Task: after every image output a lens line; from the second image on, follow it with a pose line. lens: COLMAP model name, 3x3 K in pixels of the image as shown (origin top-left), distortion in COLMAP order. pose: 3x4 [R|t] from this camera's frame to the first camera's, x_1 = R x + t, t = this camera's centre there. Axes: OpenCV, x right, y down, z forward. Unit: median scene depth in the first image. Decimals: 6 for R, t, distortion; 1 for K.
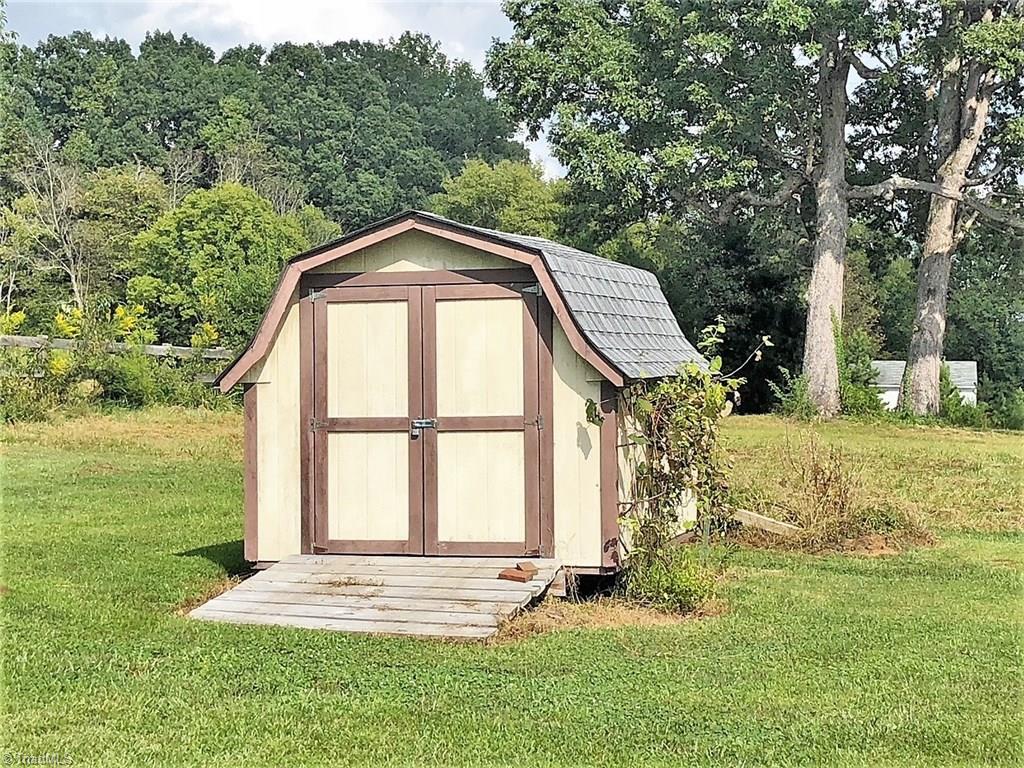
lens RADIAL K [[2401.0, 0, 512.0], [0, 2401.0, 384.0], [0, 0, 1]] dist [0.022403, 0.234211]
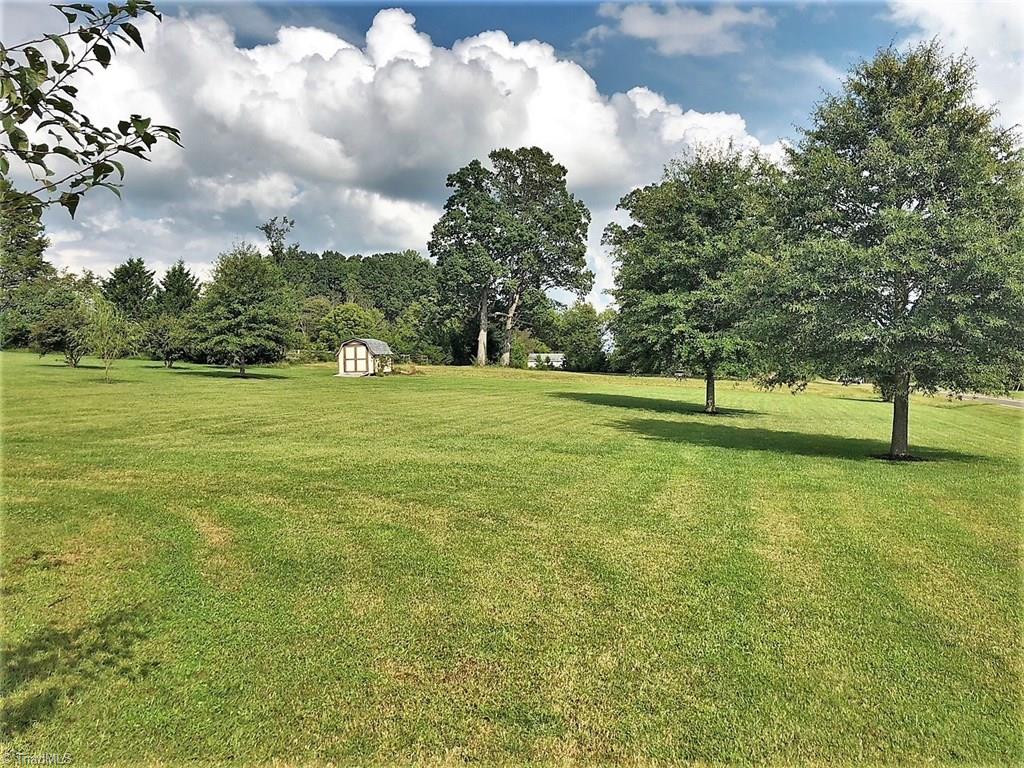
lens RADIAL K [[829.1, 0, 512.0], [0, 829.1, 384.0], [0, 0, 1]] dist [0.040920, -0.126639]
pose [[0.997499, -0.009551, 0.070030, 0.035100], [0.007769, 0.999640, 0.025675, 0.003450], [-0.070250, -0.025067, 0.997214, -0.237461]]
